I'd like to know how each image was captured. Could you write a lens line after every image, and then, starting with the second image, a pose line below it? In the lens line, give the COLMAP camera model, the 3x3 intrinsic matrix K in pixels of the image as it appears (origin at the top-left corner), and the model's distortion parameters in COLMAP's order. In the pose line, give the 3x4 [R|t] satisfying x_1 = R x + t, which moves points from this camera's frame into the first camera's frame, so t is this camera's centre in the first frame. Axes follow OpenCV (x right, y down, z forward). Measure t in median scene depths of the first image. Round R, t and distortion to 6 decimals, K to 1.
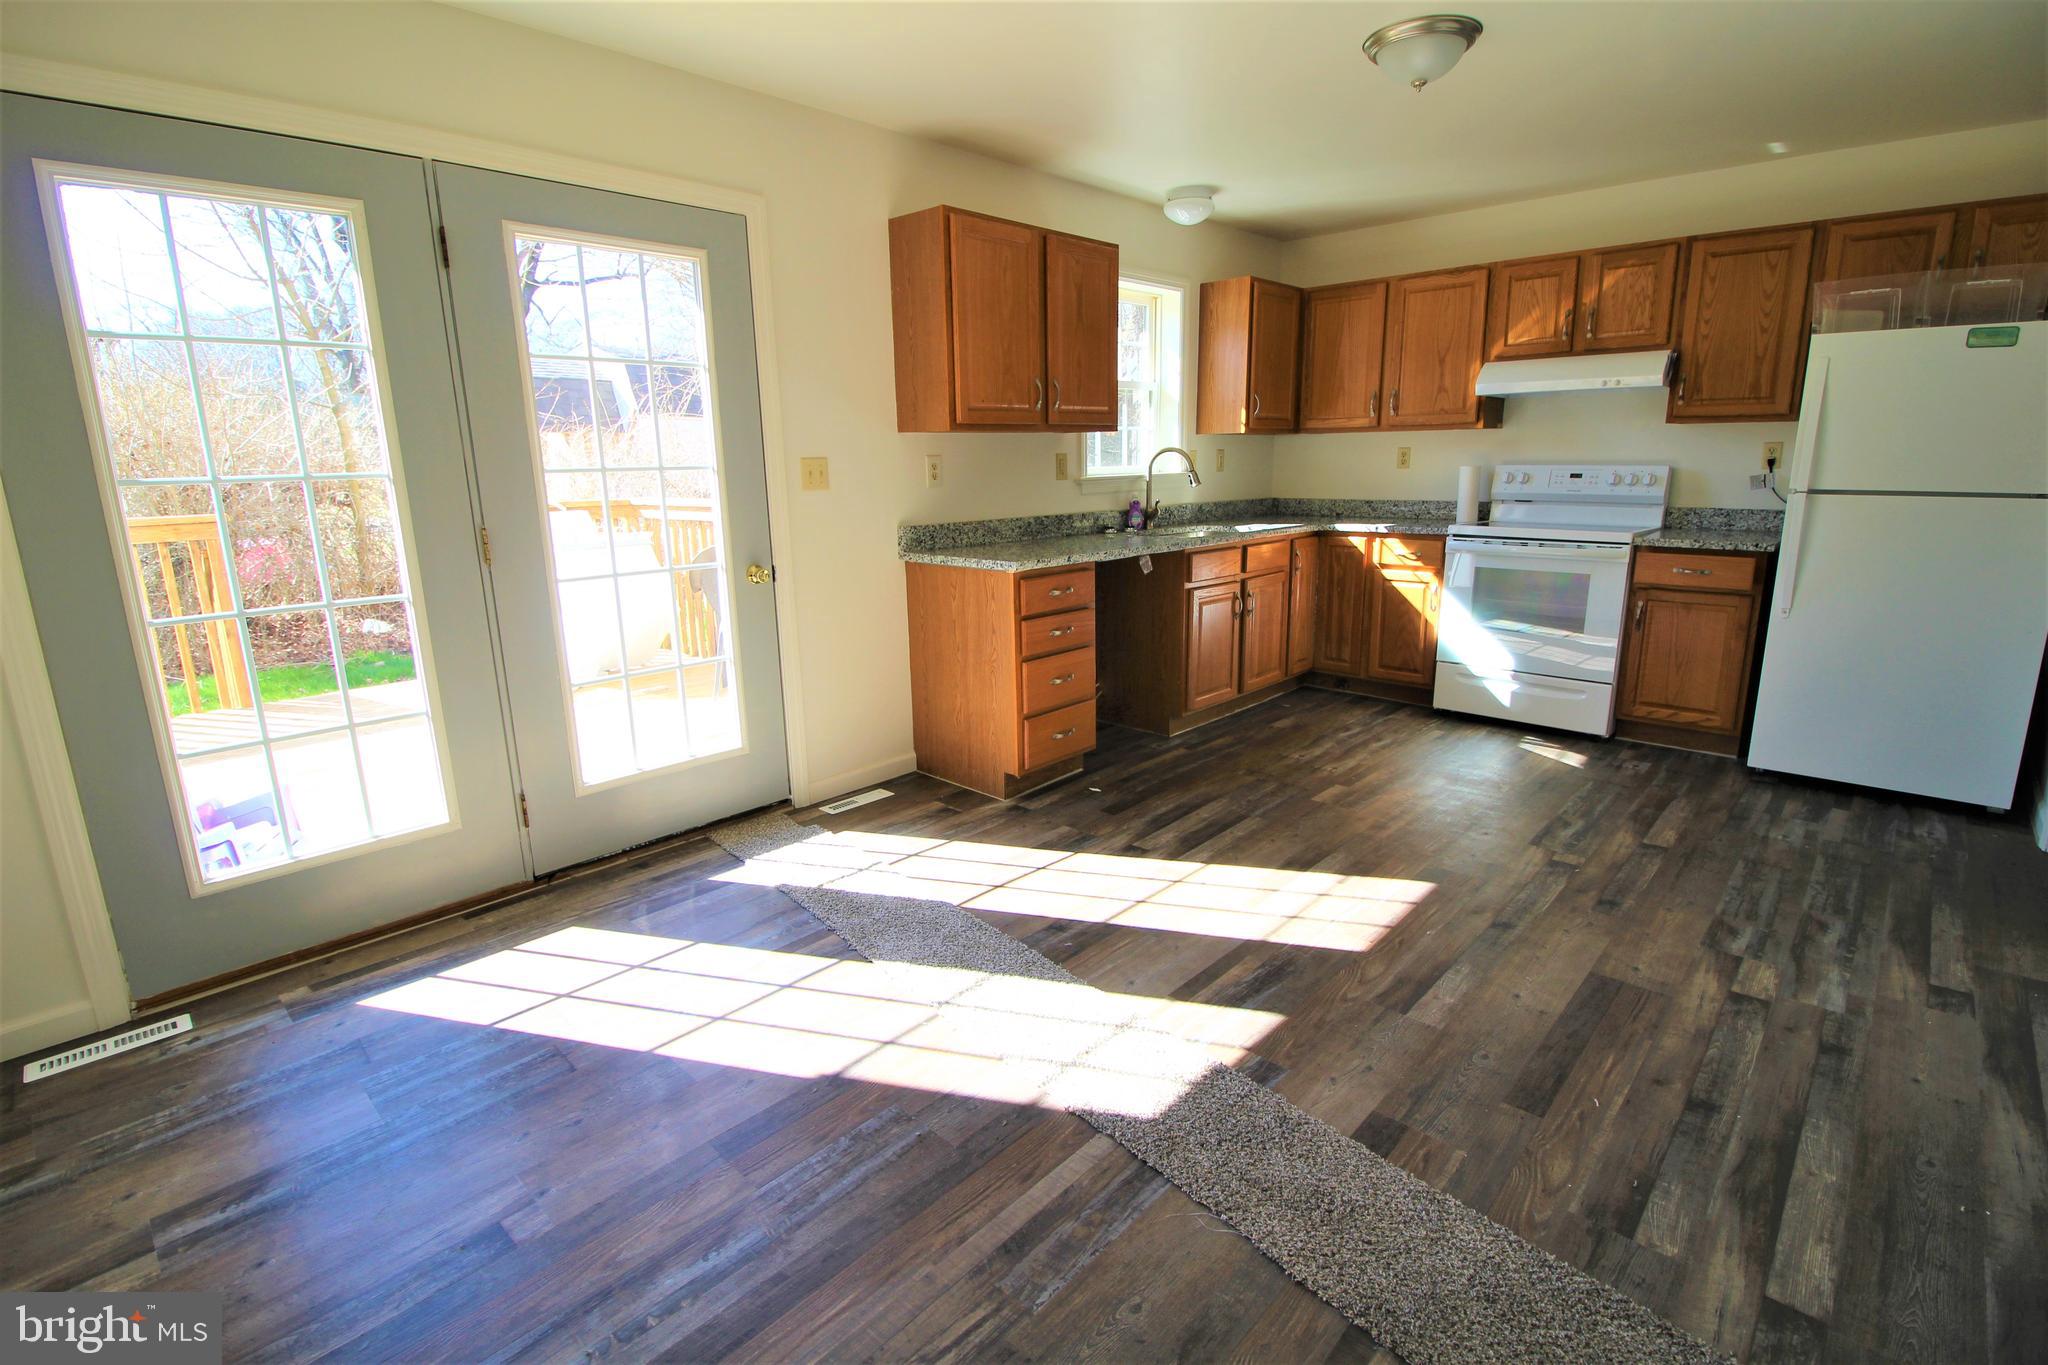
lens RADIAL K [[963.9, 0, 1023.6], [0, 963.9, 674.8], [0, 0, 1]] dist [-0.000225, -0.001102]
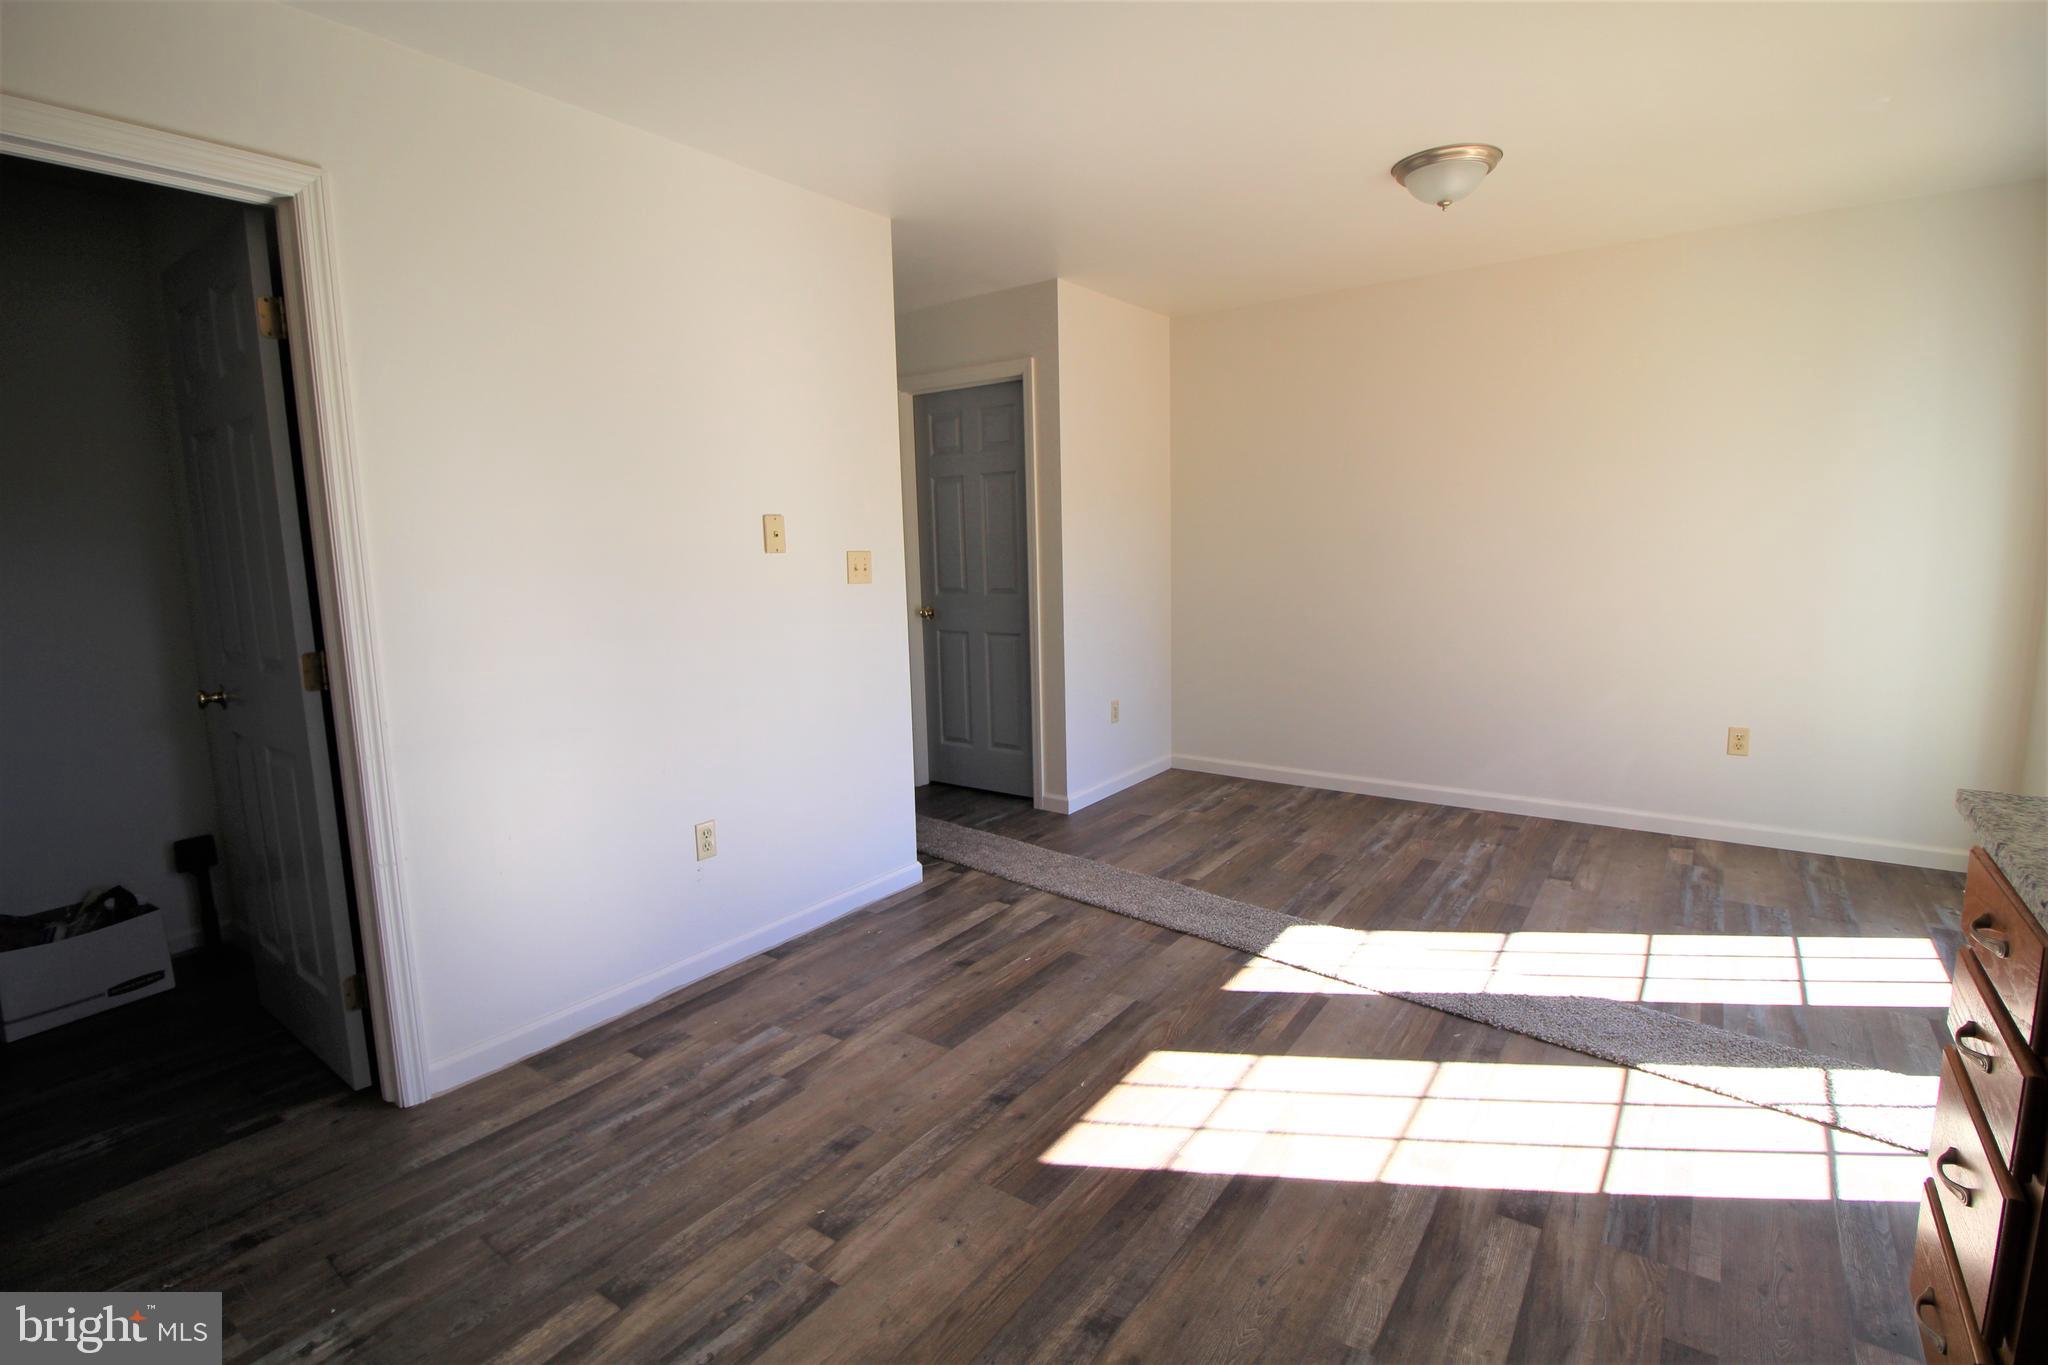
lens RADIAL K [[963.9, 0, 1023.9], [0, 963.9, 683.2], [0, 0, 1]] dist [-0.000225, -0.001102]
pose [[-0.990853, 0.054274, -0.123550, 0.634941], [0.004450, 0.928198, 0.372060, -0.451227], [0.134872, 0.368107, -0.919949, 1.866759]]
